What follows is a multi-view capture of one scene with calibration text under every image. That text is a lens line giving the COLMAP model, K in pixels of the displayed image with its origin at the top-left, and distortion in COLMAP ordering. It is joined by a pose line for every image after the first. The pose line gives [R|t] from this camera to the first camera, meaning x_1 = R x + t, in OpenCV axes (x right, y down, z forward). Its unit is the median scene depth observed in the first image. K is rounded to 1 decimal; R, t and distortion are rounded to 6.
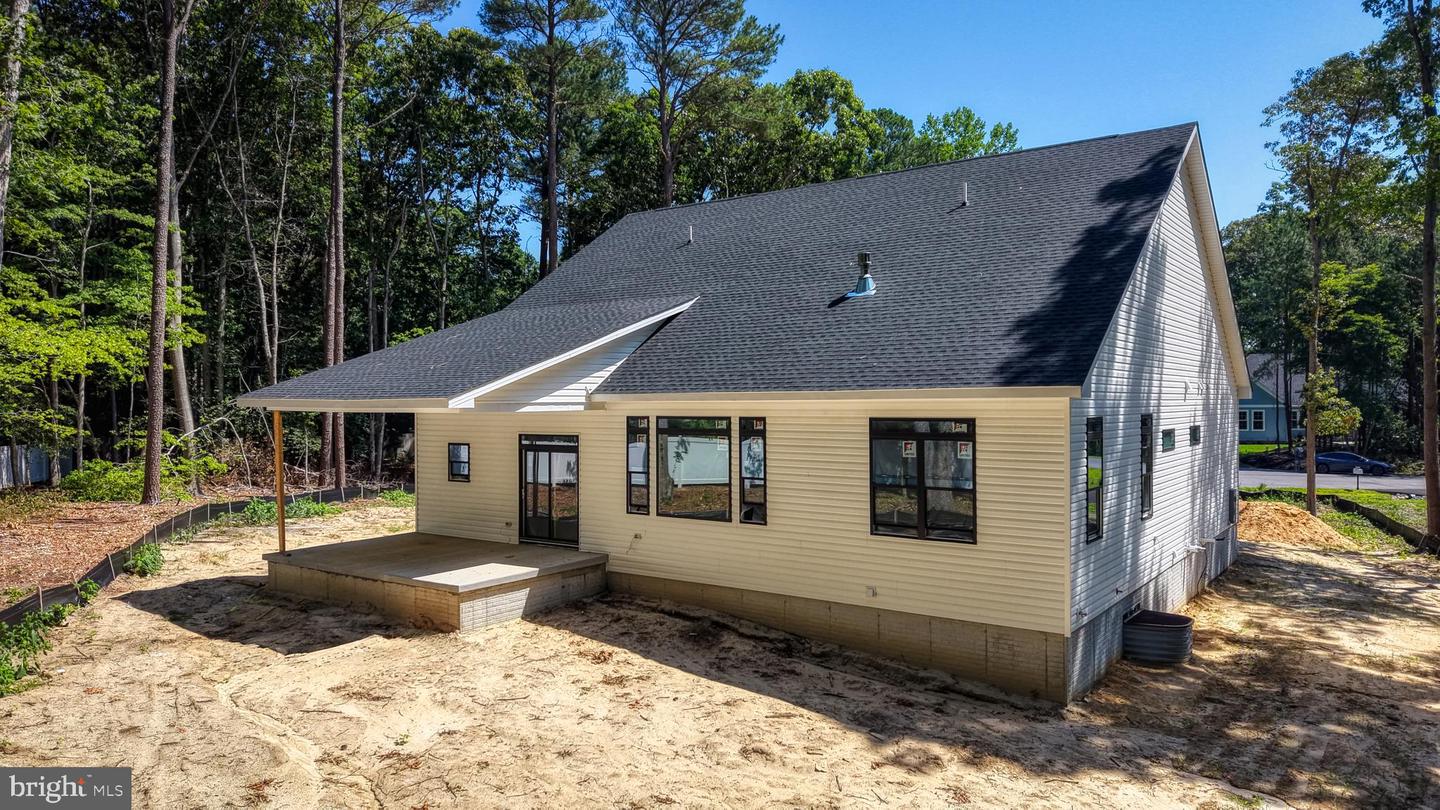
lens RADIAL K [[974.6, 0, 720.8], [0, 974.6, 401.8], [0, 0, 1]] dist [0.032940, -0.000813]
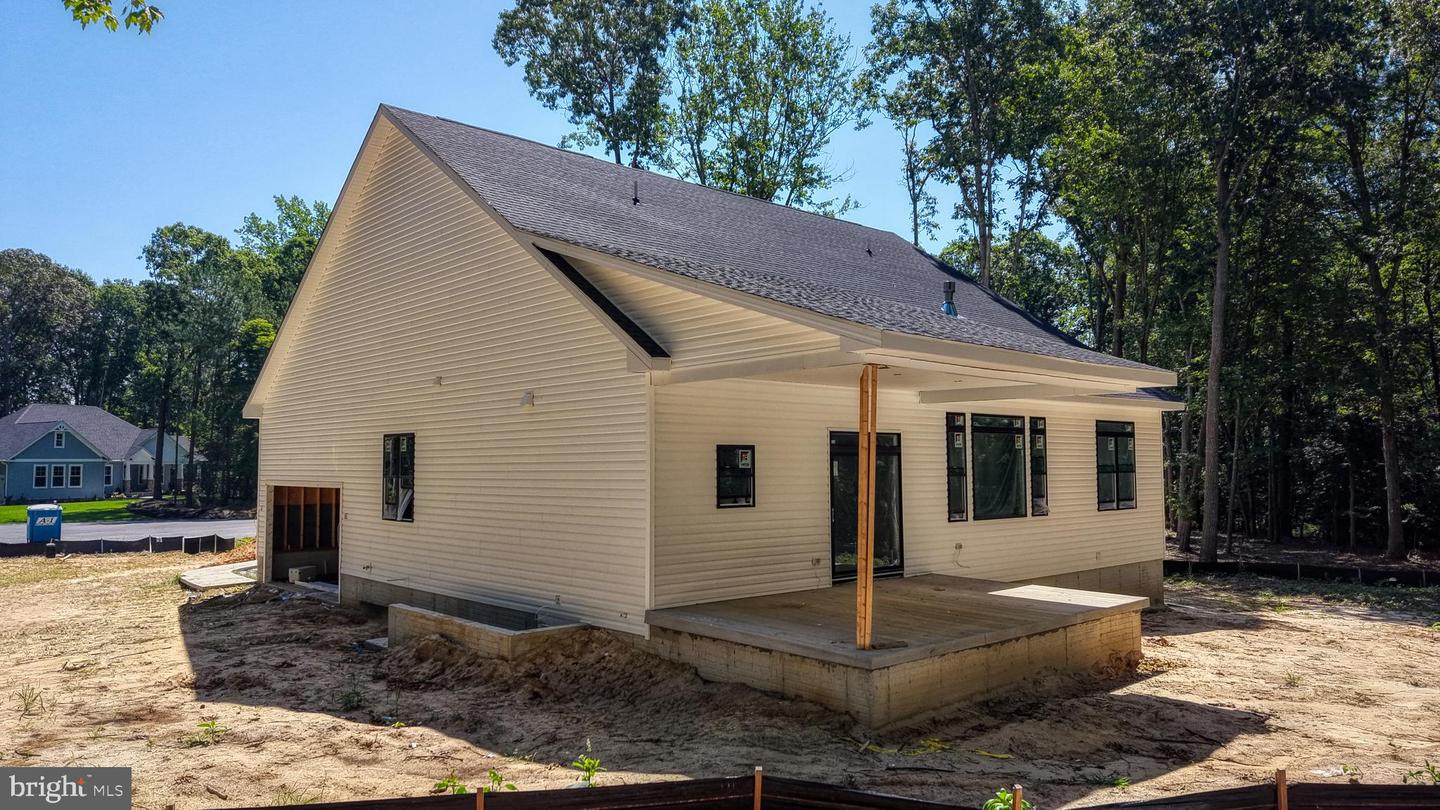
lens RADIAL K [[974.6, 0, 719.2], [0, 974.6, 406.7], [0, 0, 1]] dist [0.032940, -0.000813]
pose [[0.233048, 0.059095, 0.970668, -1.030097], [0.003277, 0.998099, -0.061552, 0.065231], [-0.972460, 0.017526, 0.232412, 1.018861]]
